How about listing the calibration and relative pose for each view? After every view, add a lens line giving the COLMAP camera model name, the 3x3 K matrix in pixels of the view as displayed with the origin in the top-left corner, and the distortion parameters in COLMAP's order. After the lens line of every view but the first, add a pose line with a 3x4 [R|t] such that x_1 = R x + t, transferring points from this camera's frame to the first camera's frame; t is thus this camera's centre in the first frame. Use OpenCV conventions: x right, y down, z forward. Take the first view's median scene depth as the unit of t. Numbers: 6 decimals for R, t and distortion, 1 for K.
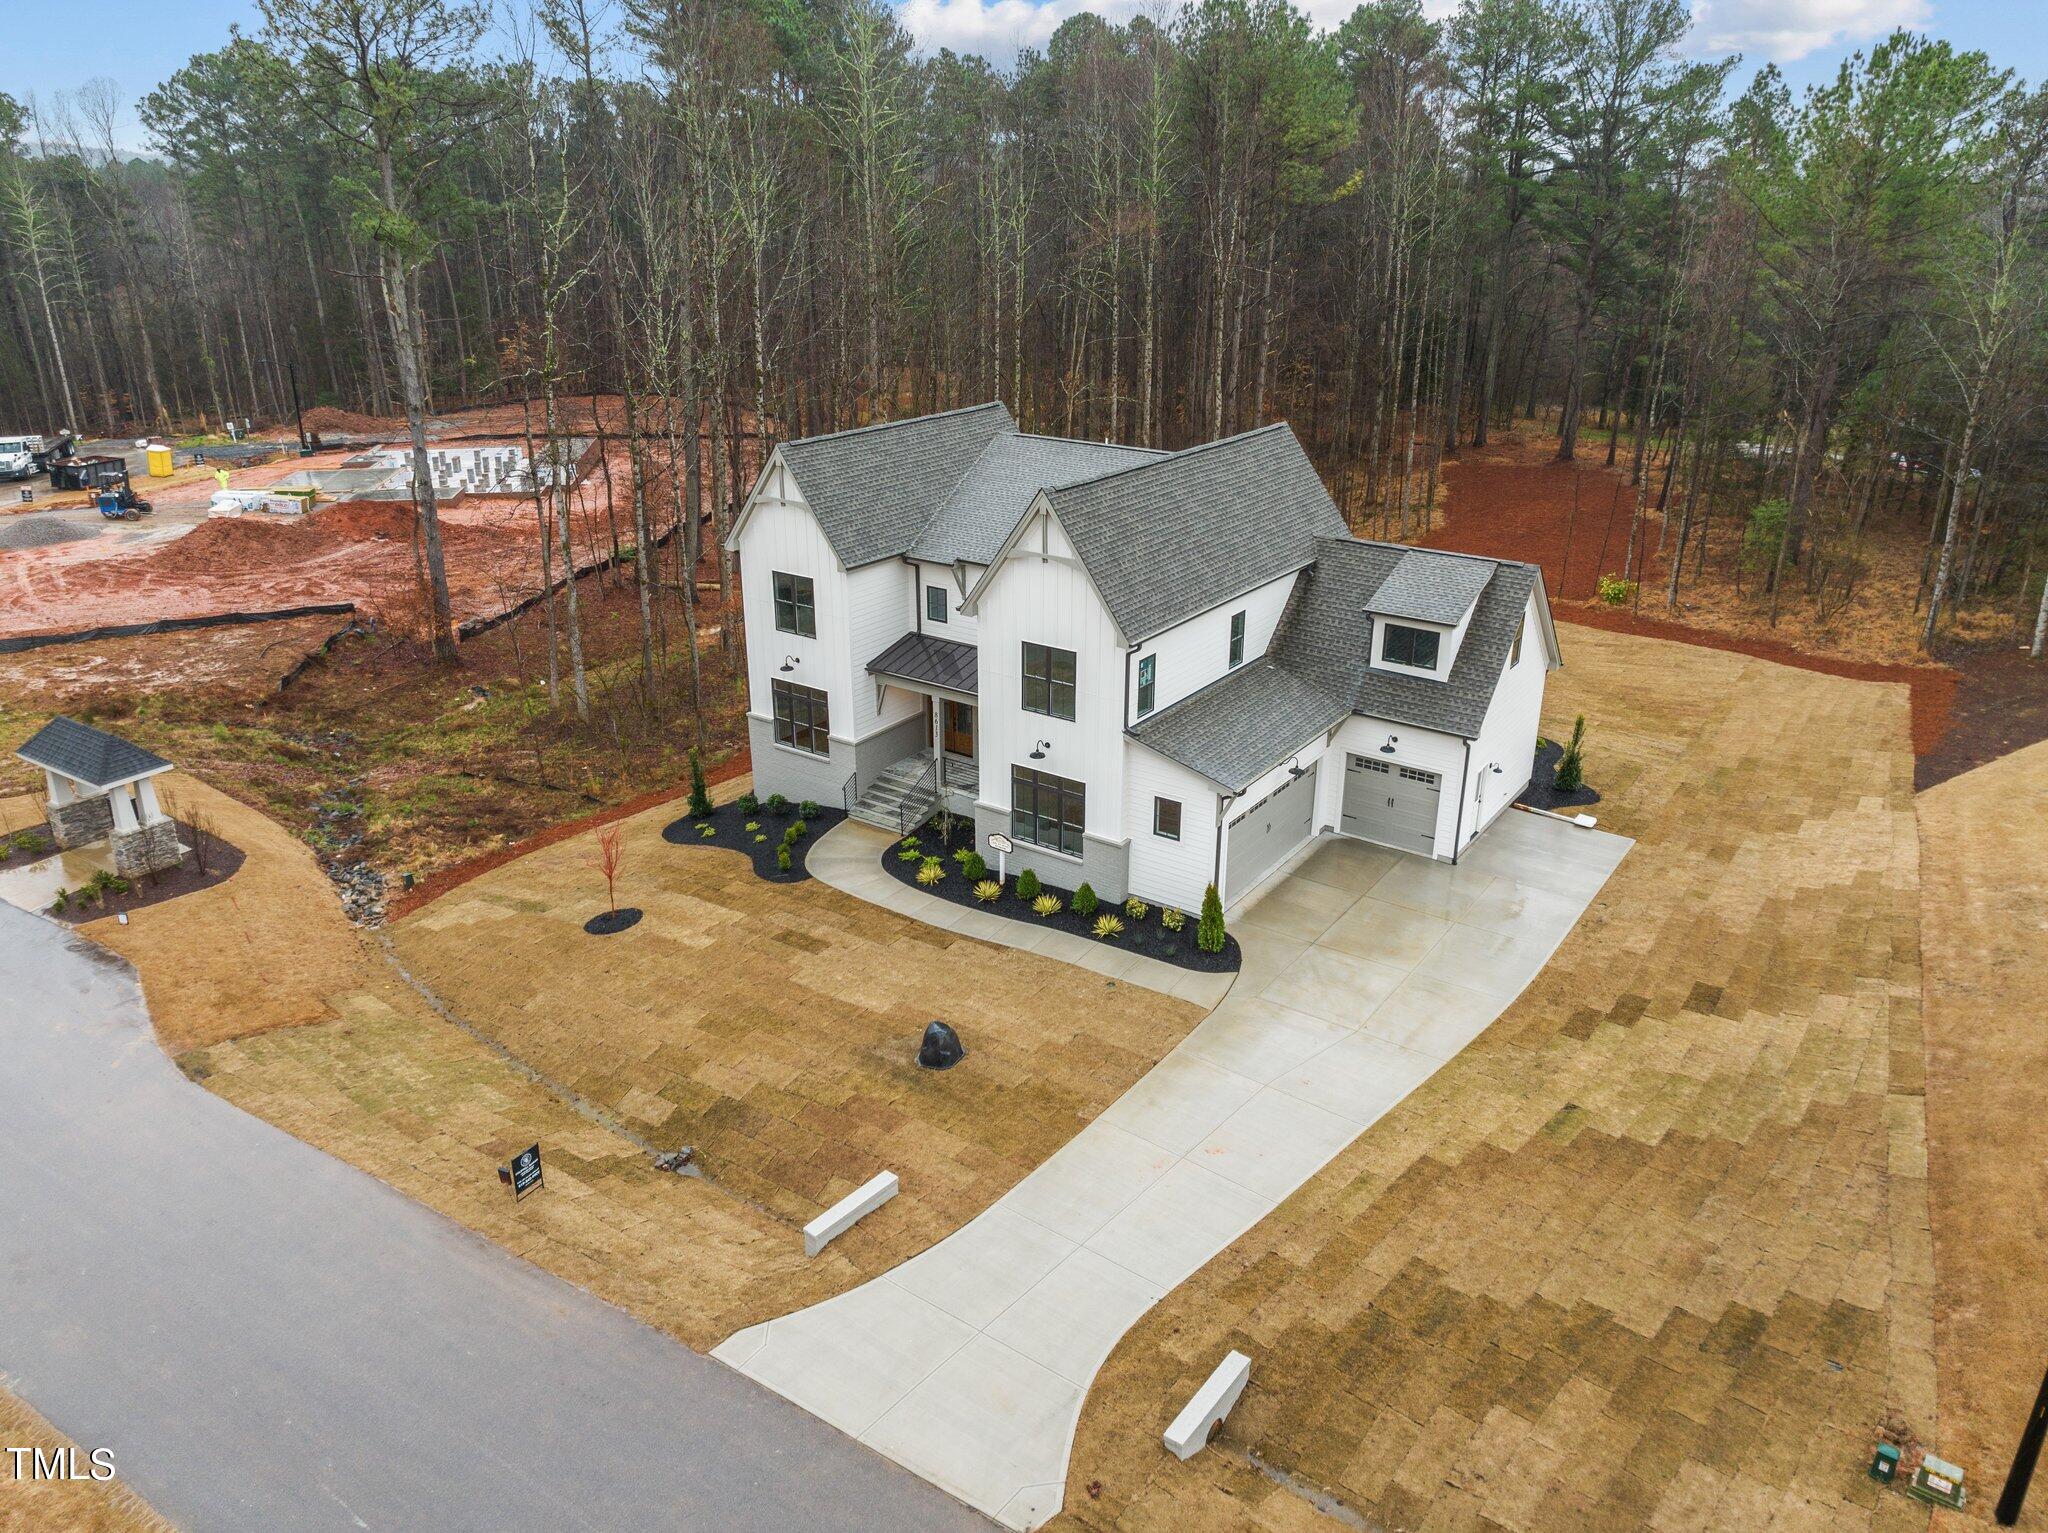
lens RADIAL K [[1411.4, 0, 1024.0], [0, 1411.4, 766.5], [0, 0, 1]] dist [-0.001002, -0.071024]
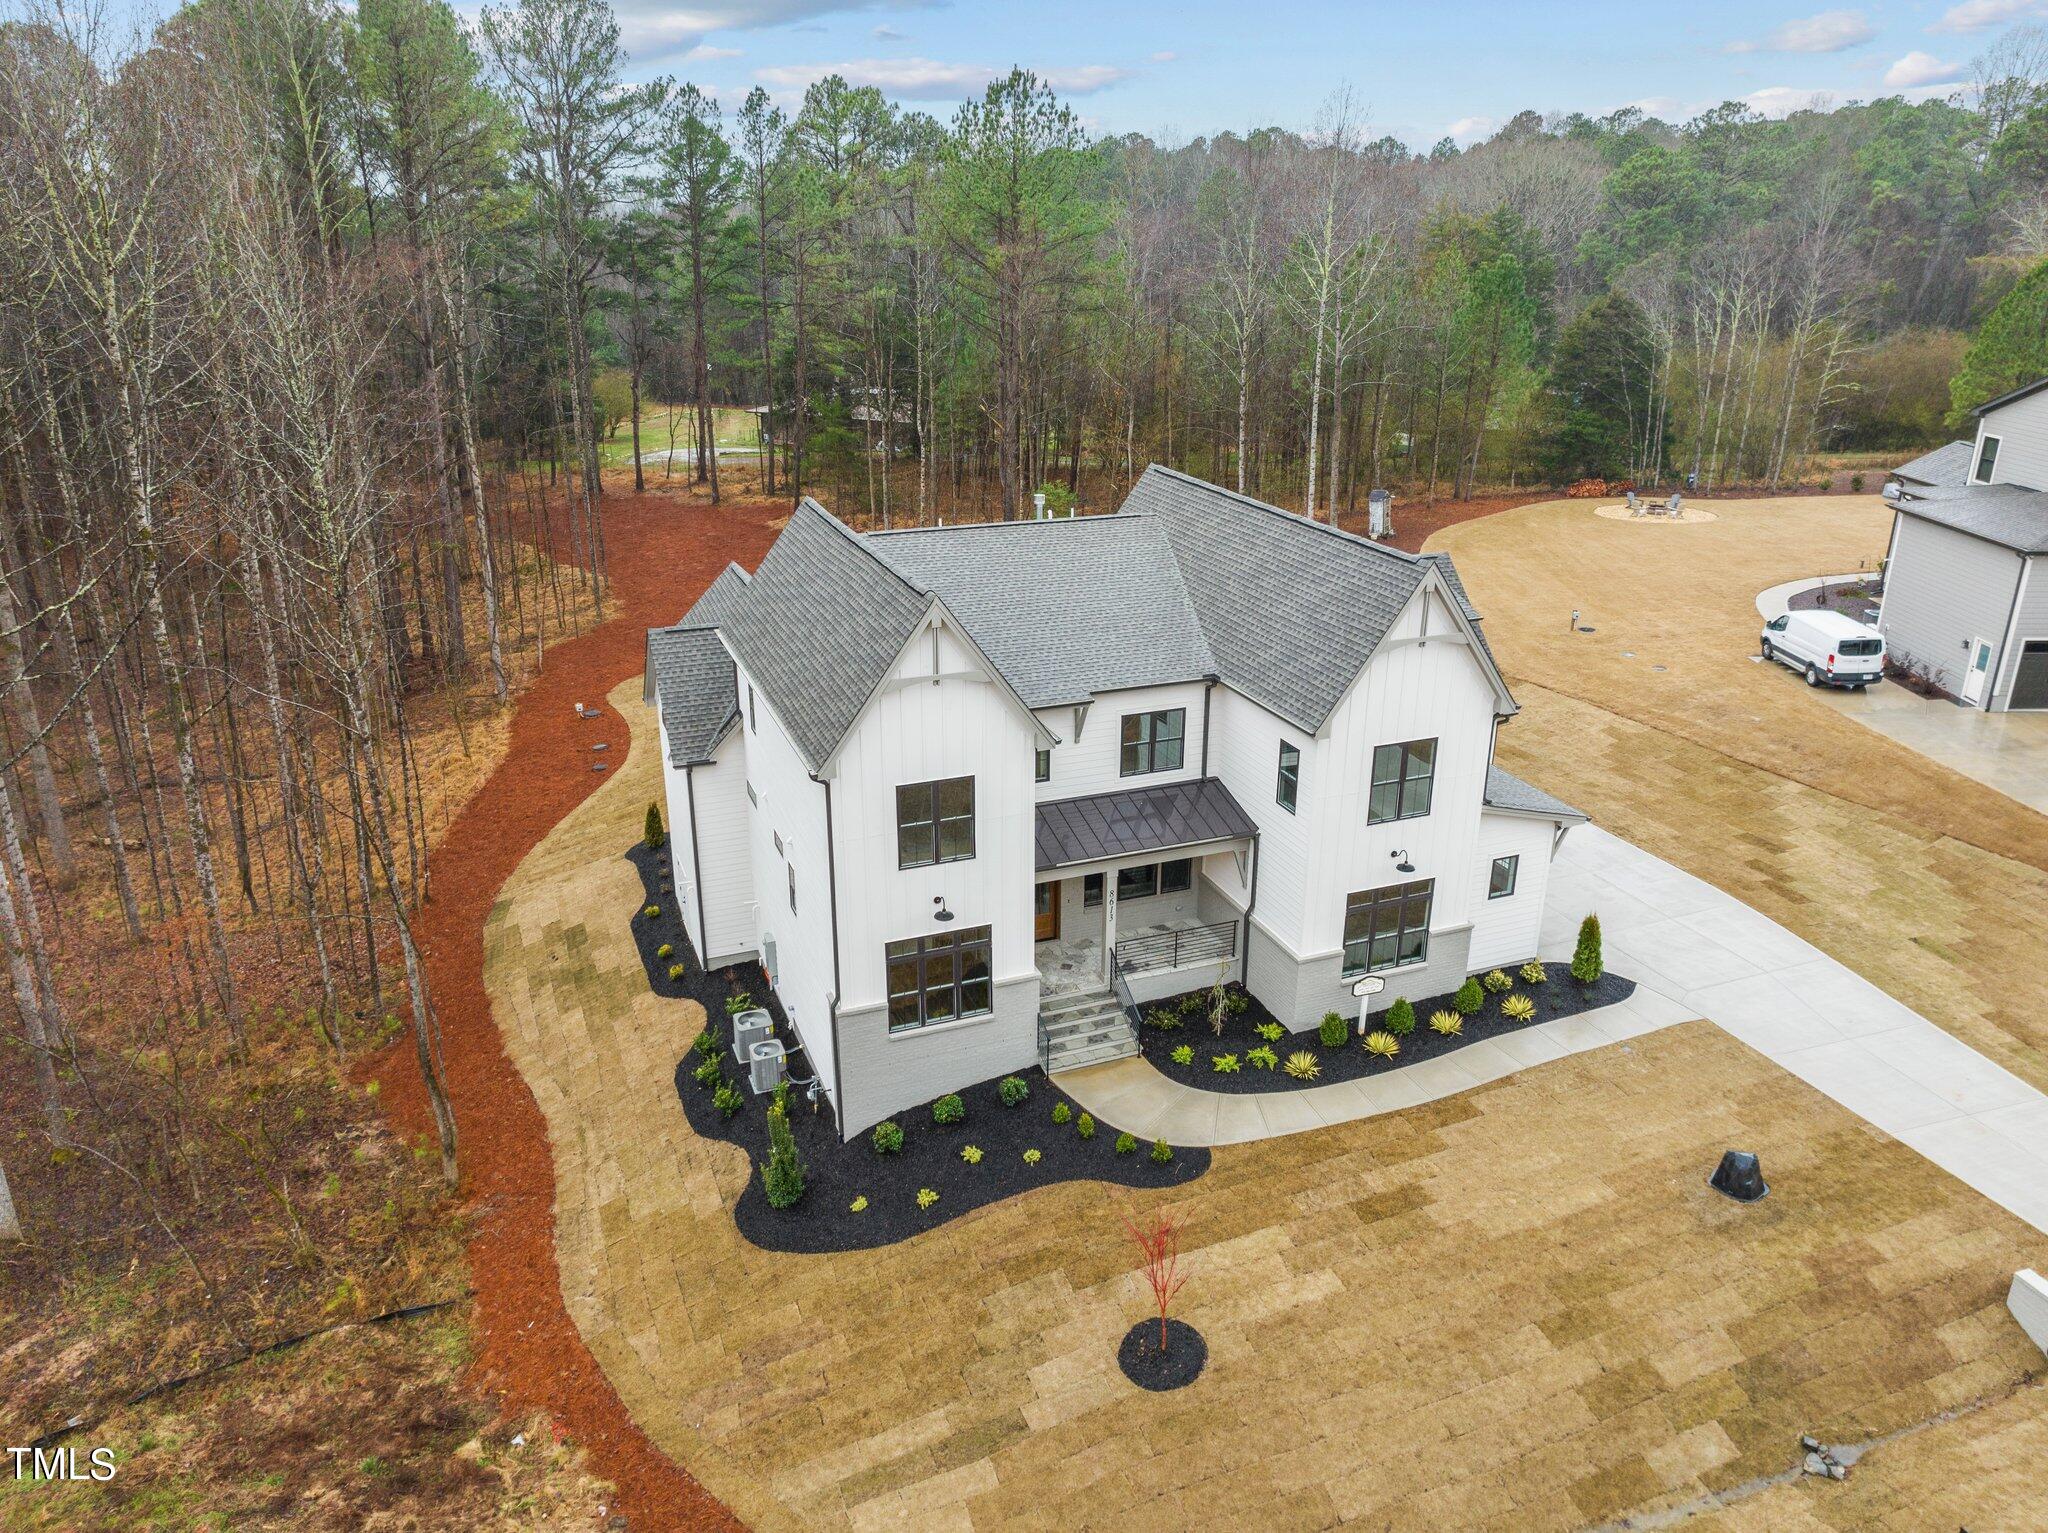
lens RADIAL K [[1440.6, 0, 1024.0], [0, 1440.6, 766.5], [0, 0, 1]] dist [-0.041913, -0.002388]
pose [[0.556812, -0.301598, 0.773951, -0.756518], [0.311977, 0.939471, 0.141650, -0.254660], [-0.769825, 0.162583, 0.617200, 0.613032]]
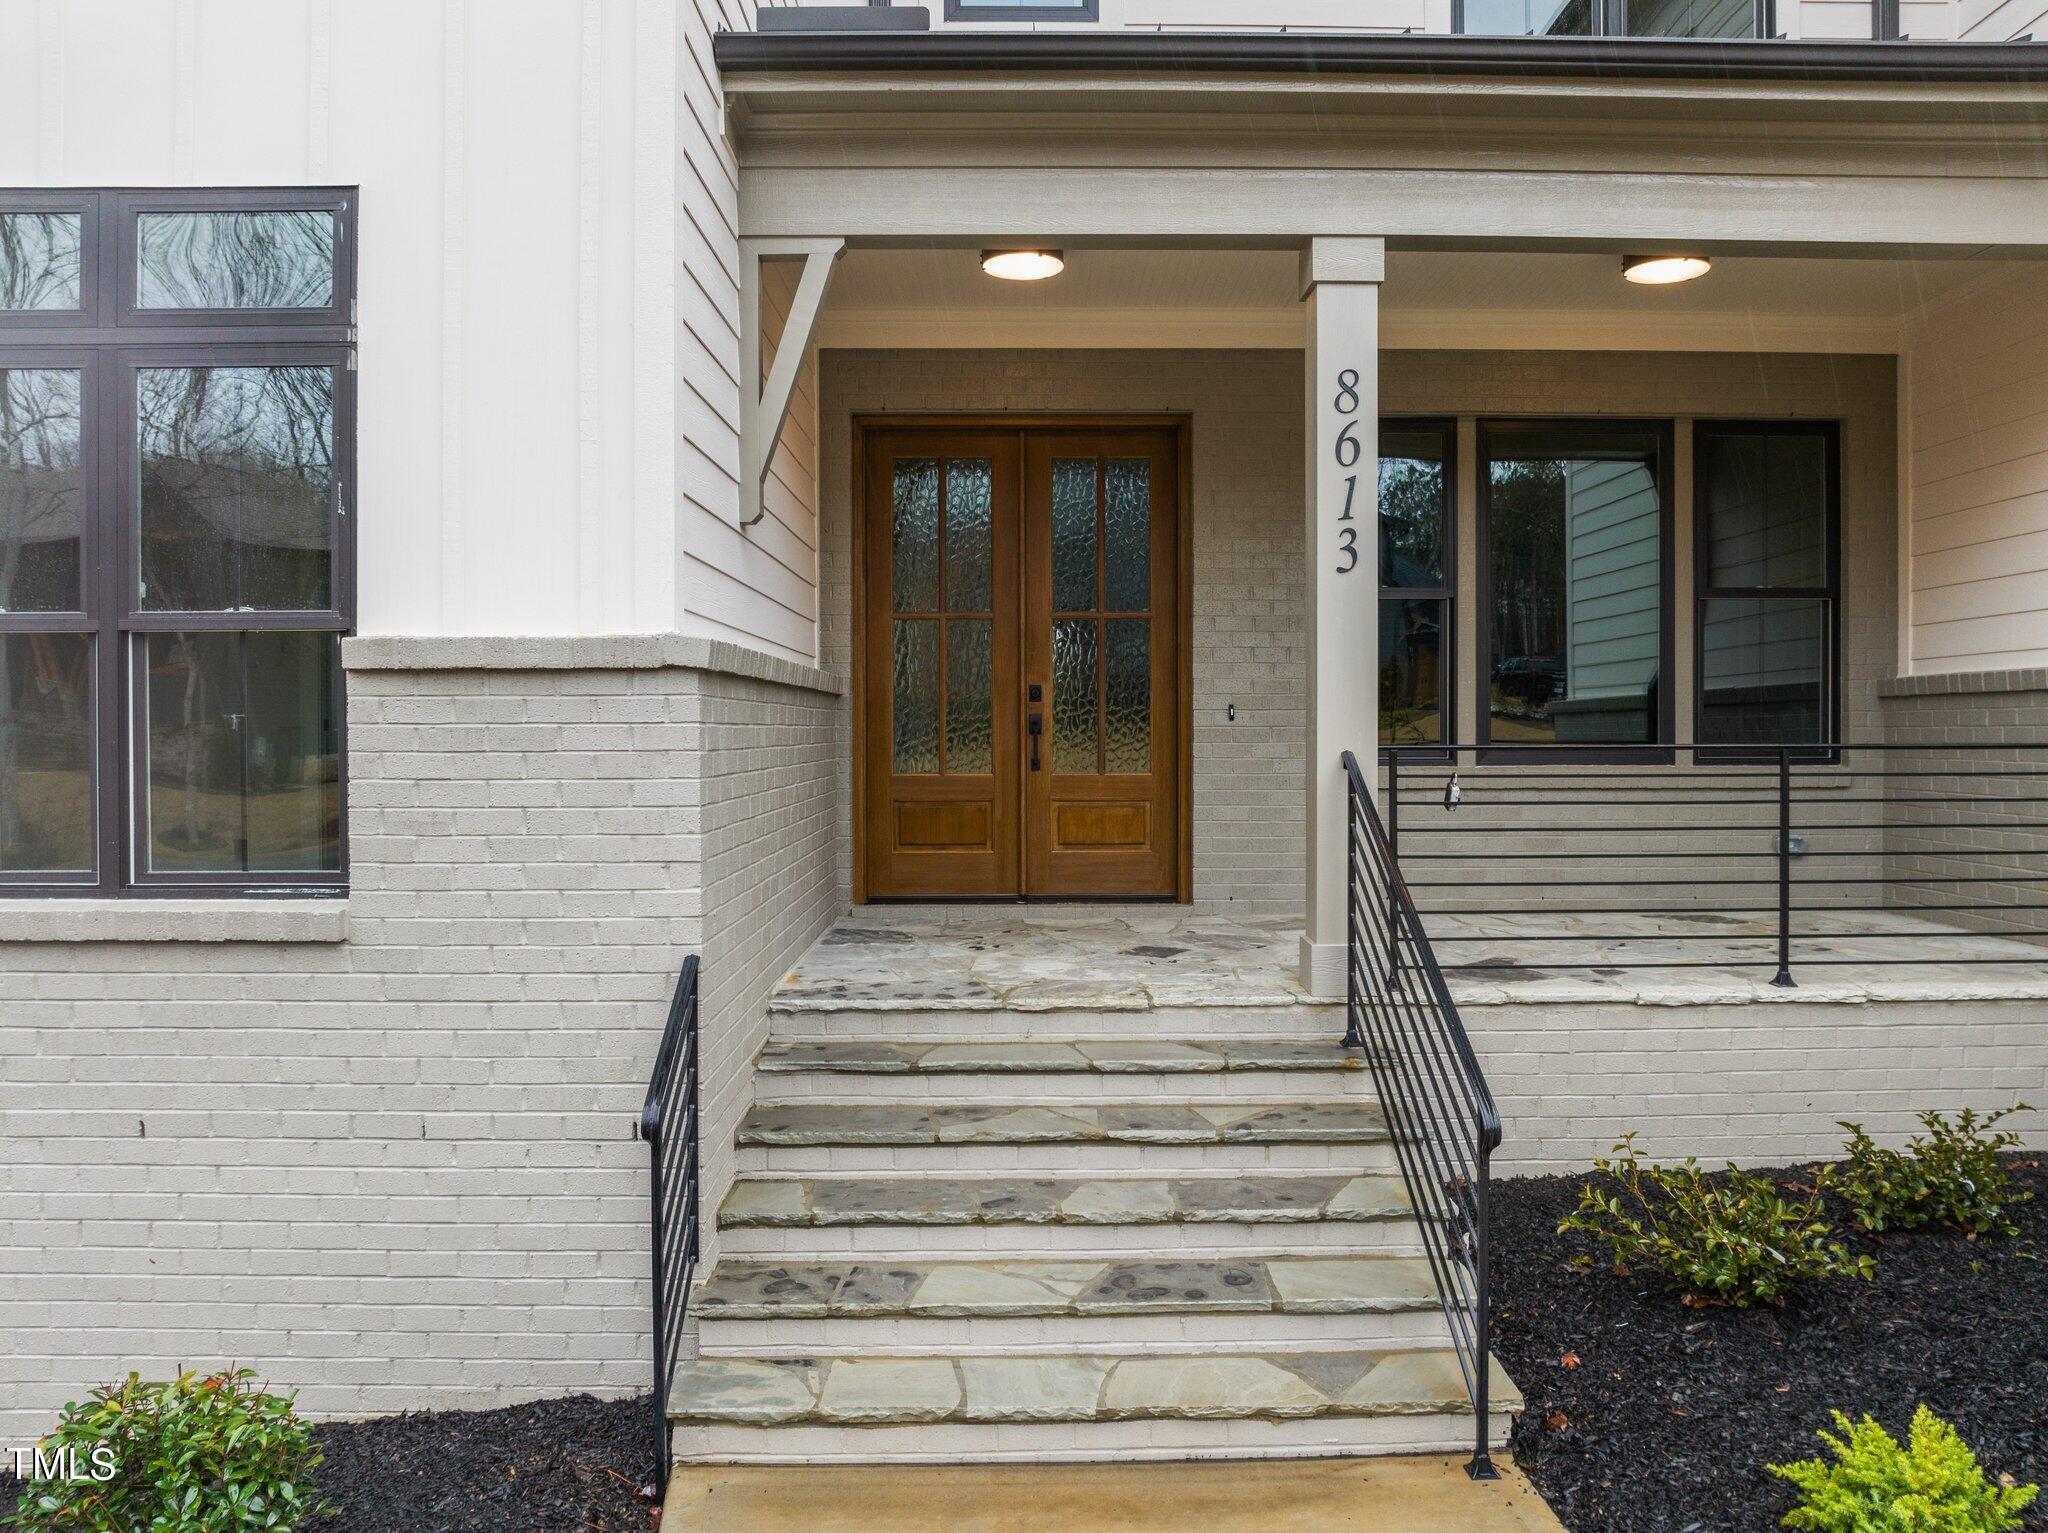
lens RADIAL K [[1462.8, 0, 1024.0], [0, 1462.8, 766.5], [0, 0, 1]] dist [-0.001457, -0.000504]
pose [[0.815081, -0.014655, 0.579162, -0.183906], [0.215346, 0.935718, -0.279389, 0.029903], [-0.537838, 0.352445, 0.765842, 1.044773]]
